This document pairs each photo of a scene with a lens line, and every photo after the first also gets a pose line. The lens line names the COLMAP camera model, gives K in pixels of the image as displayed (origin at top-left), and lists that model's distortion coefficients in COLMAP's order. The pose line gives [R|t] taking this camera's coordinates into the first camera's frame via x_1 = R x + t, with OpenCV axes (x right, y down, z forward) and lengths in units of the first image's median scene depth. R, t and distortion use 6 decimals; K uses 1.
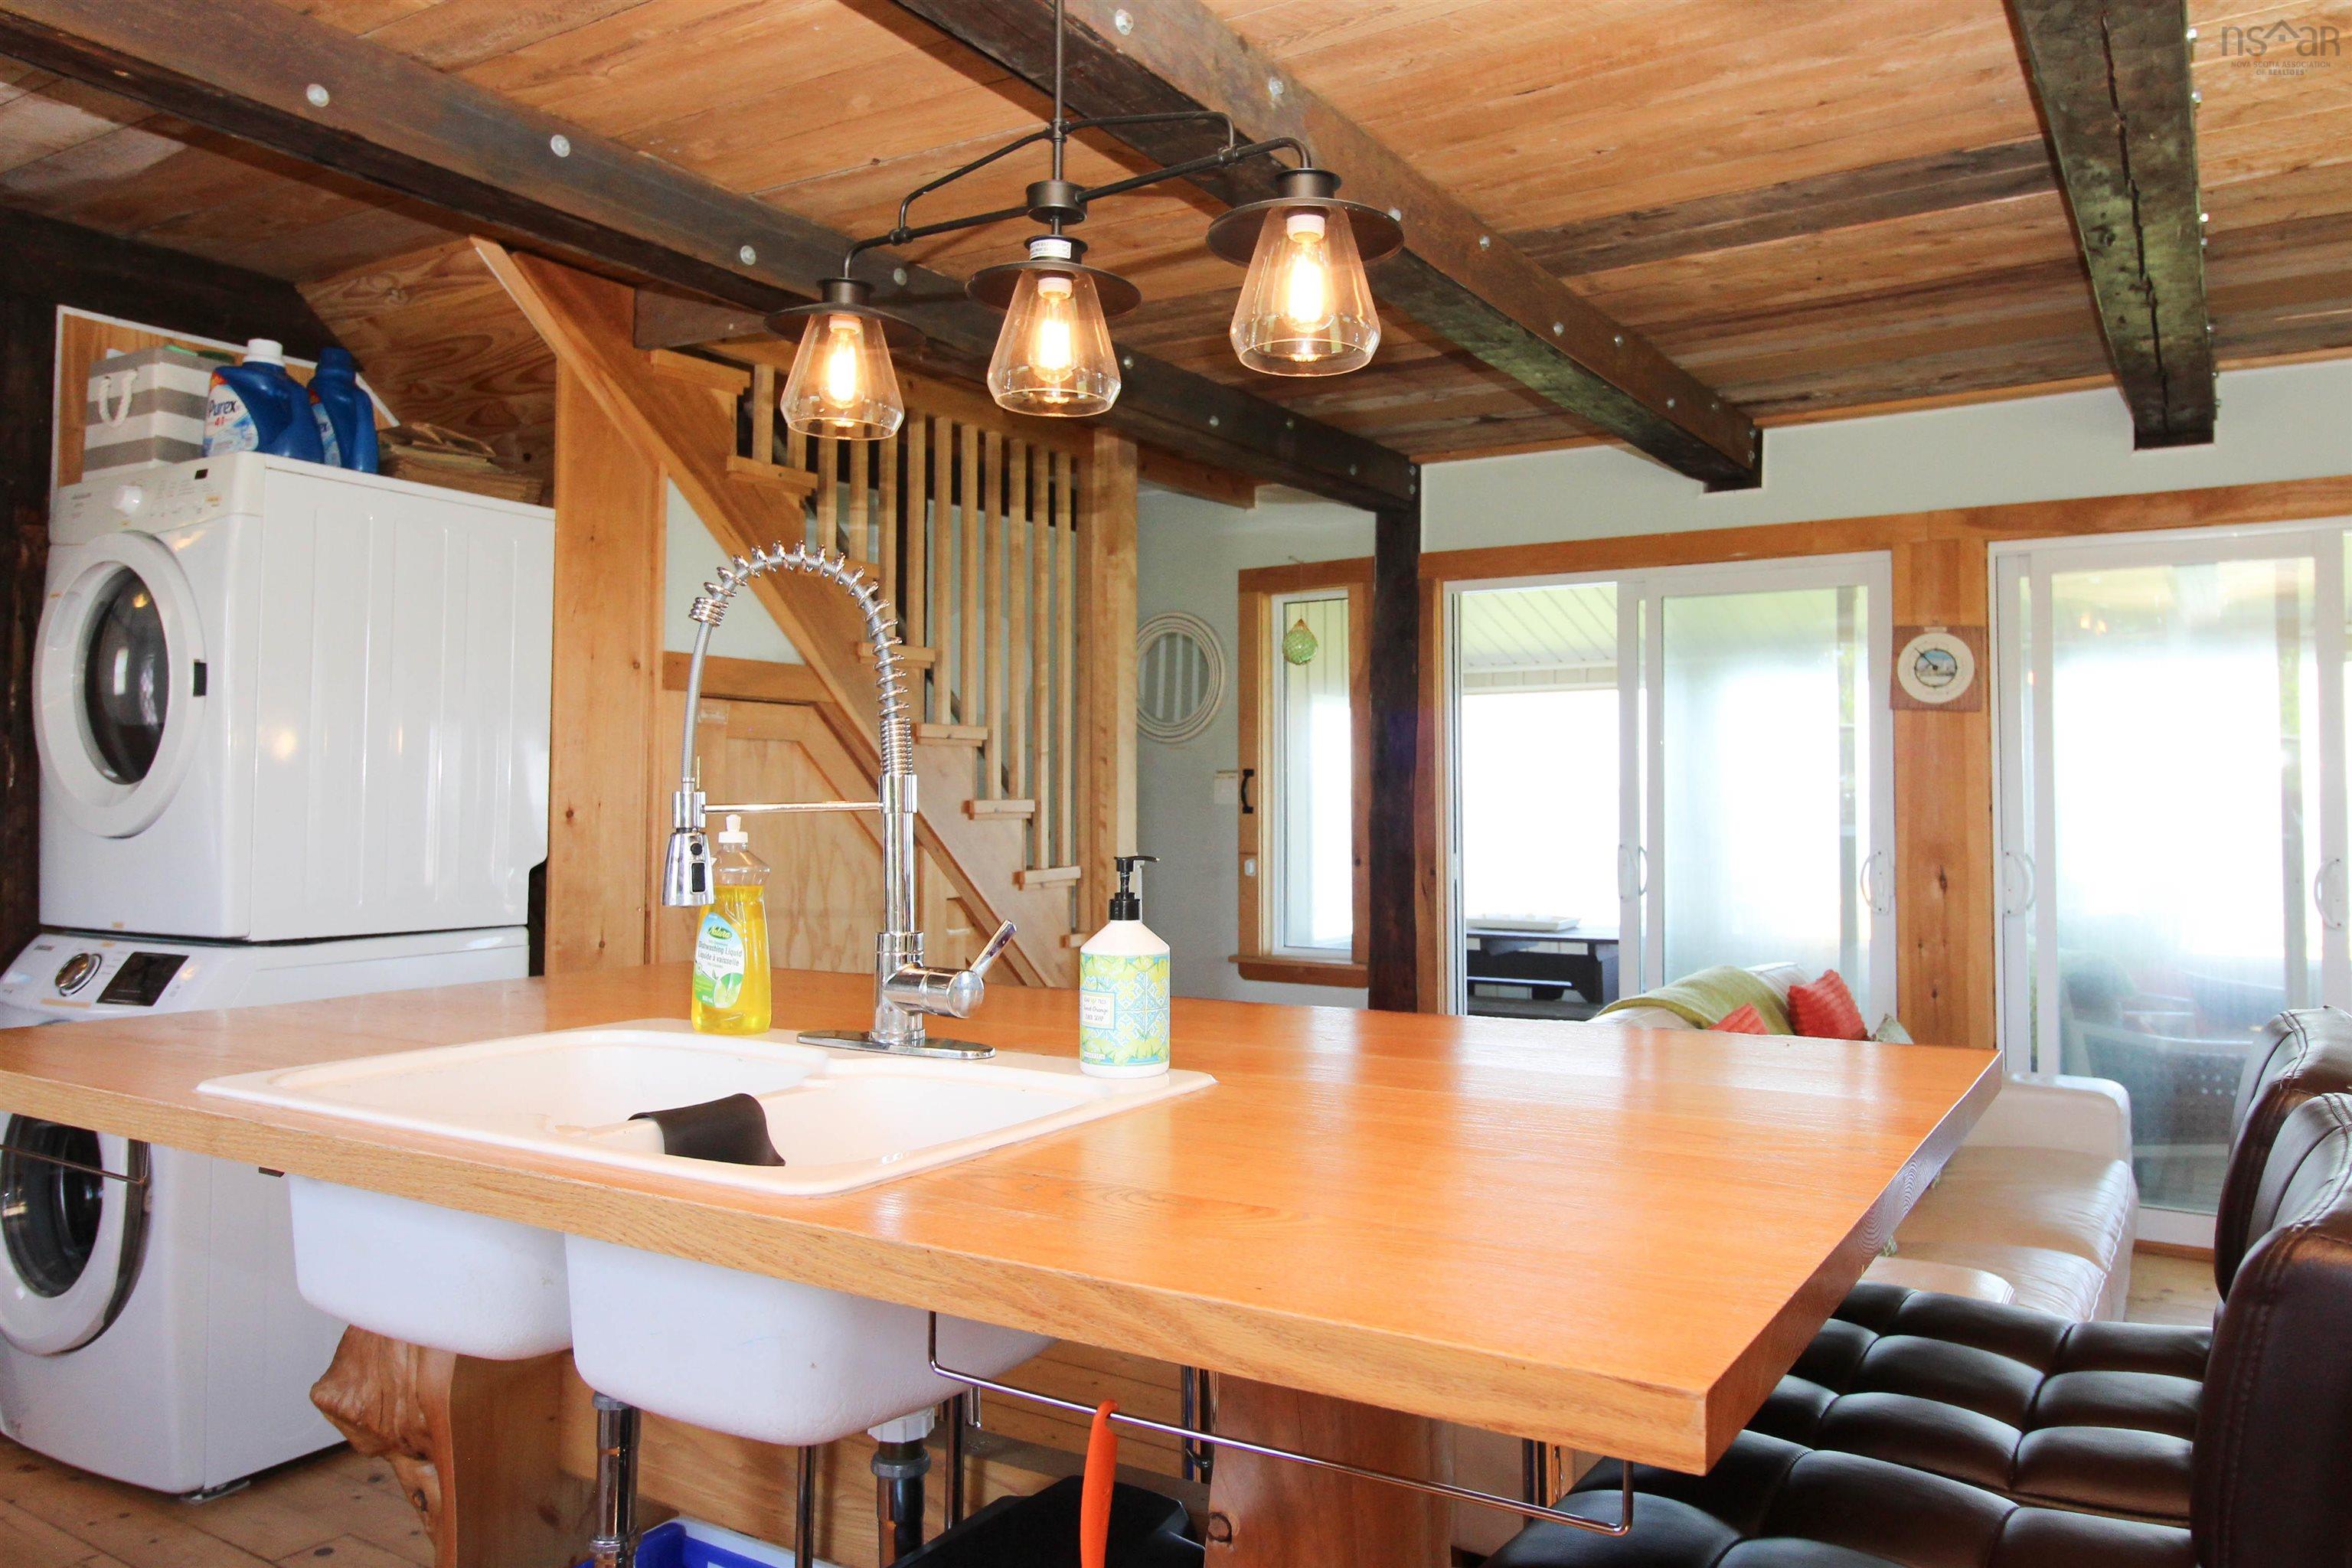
lens RADIAL K [[1694.4, 0, 1174.0], [0, 1694.4, 726.6], [0, 0, 1]] dist [0.006520, -0.001001]
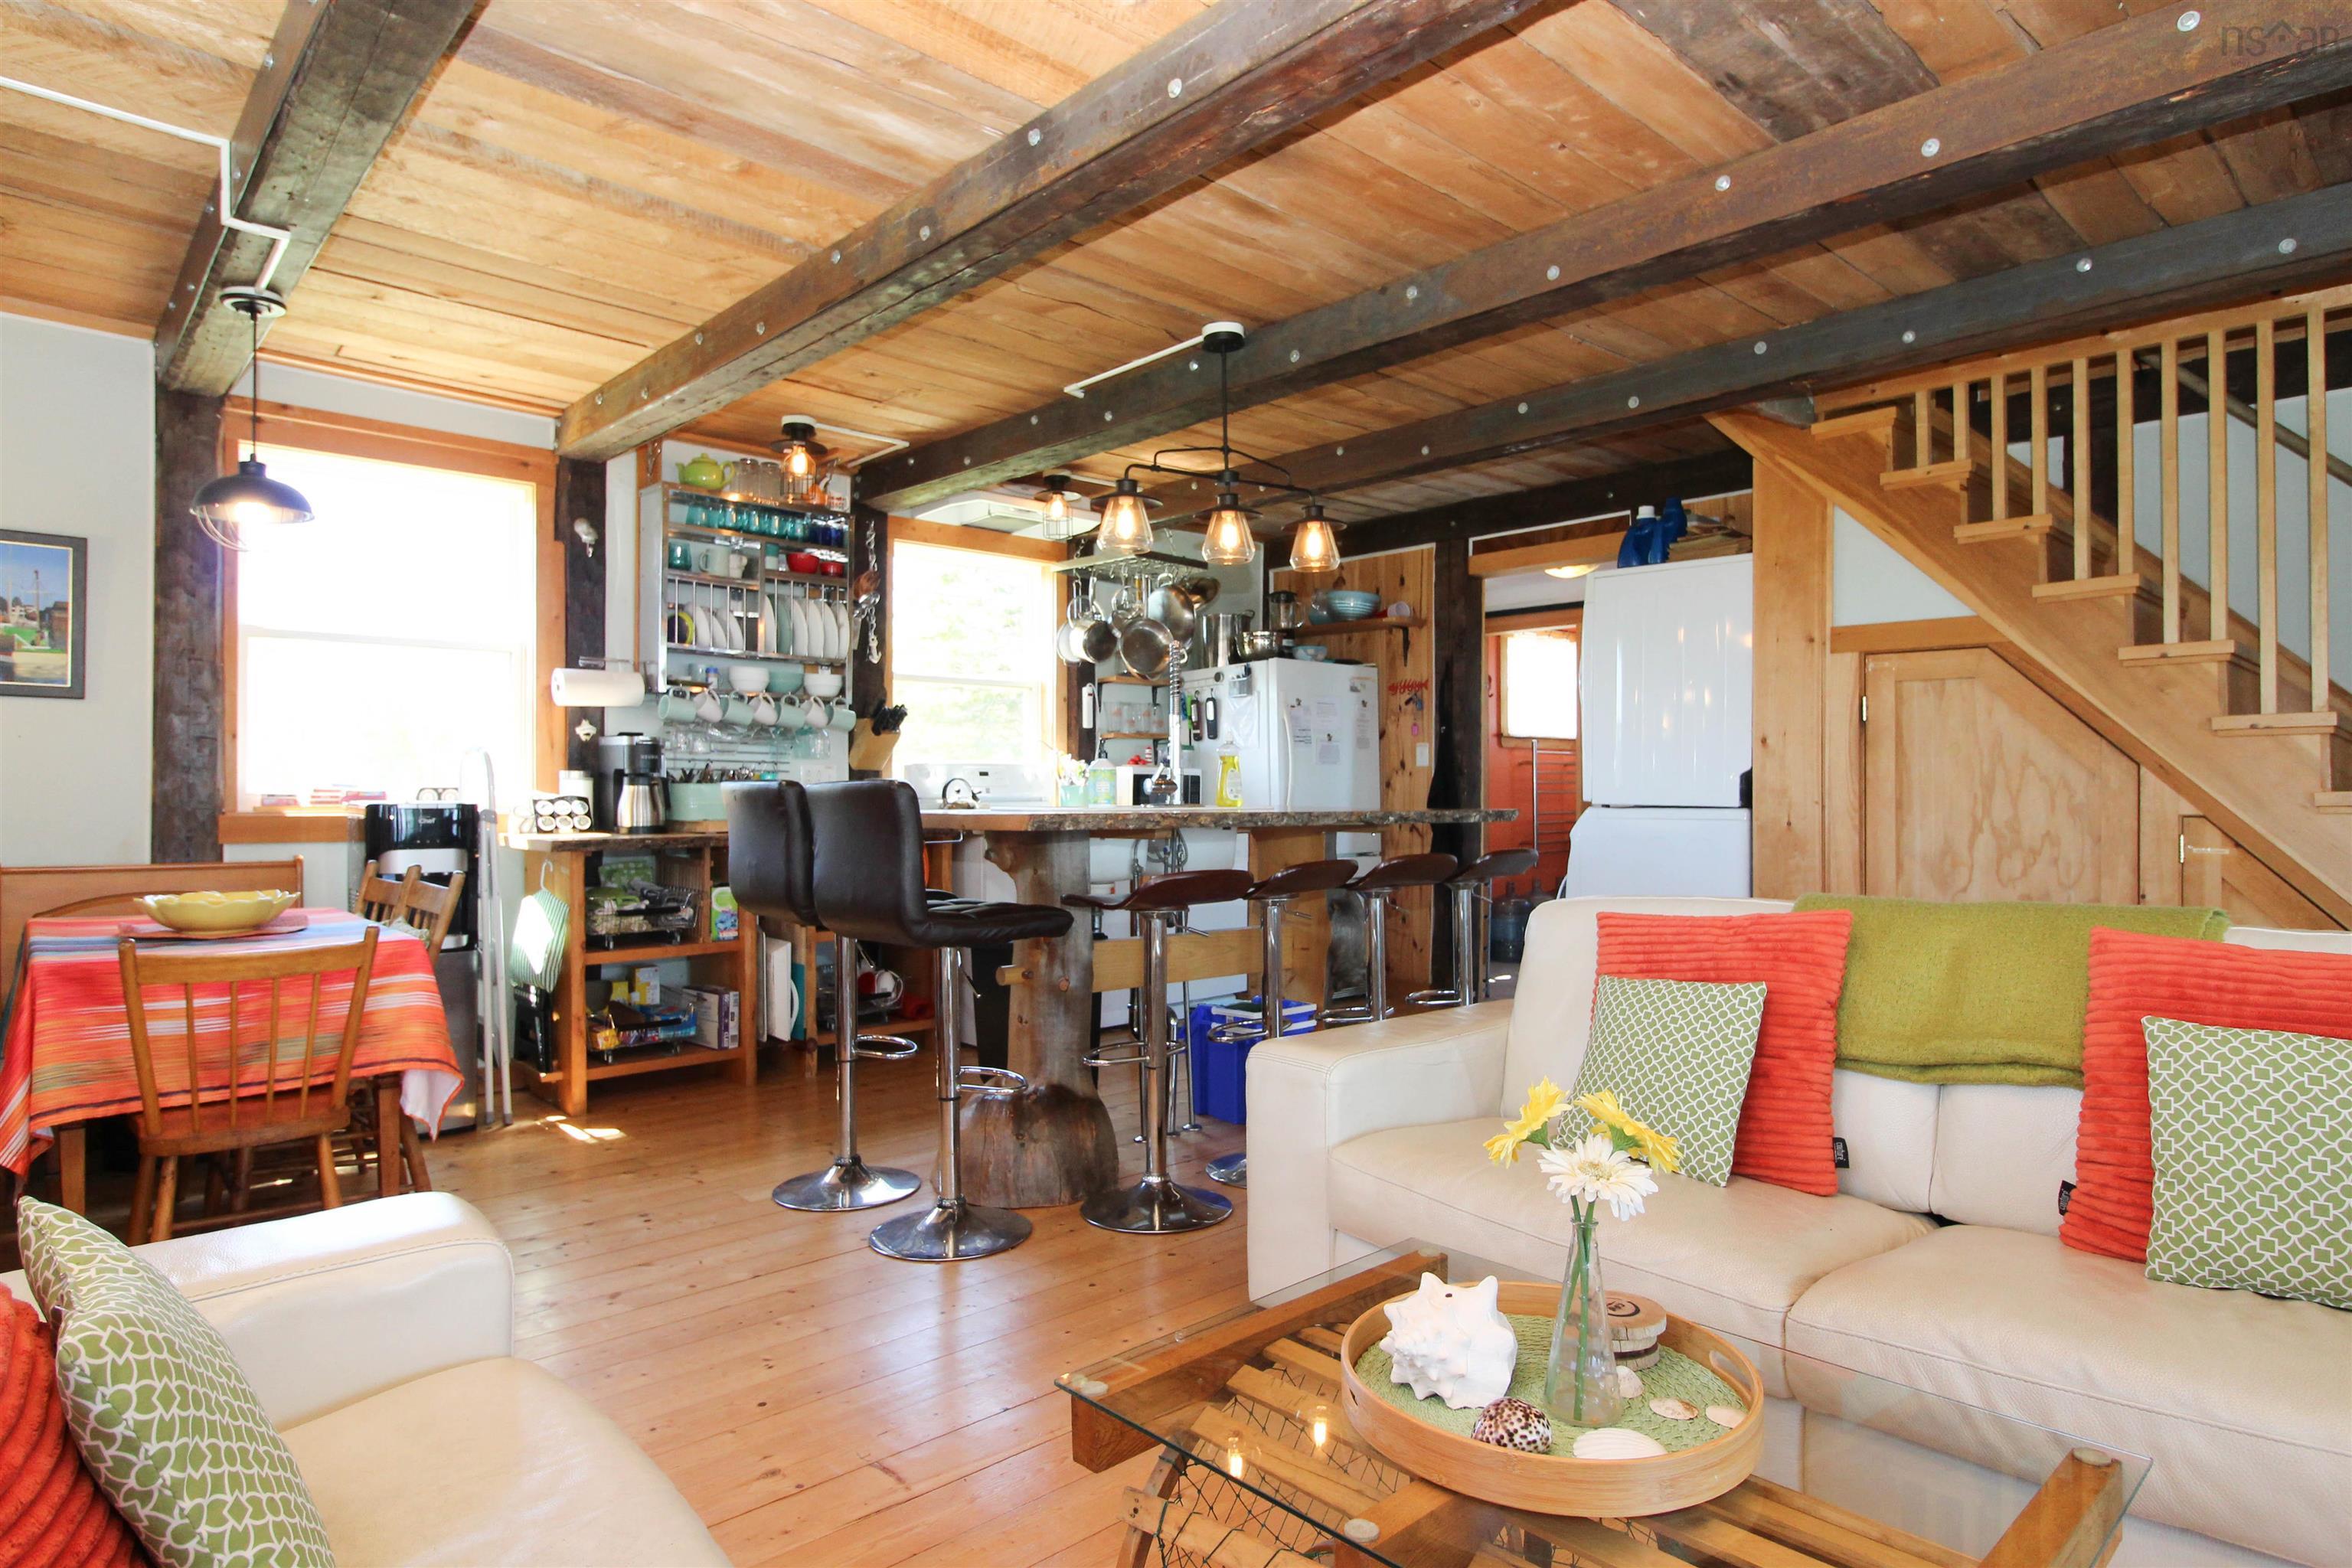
lens RADIAL K [[1279.8, 0, 1176.0], [0, 1279.8, 784.0], [0, 0, 1]] dist [0.031932, -0.000332]
pose [[-0.256623, -0.001013, -0.966511, 0.735790], [0.036222, 0.999287, -0.010665, 0.065629], [0.965833, -0.037746, -0.256404, 0.587190]]
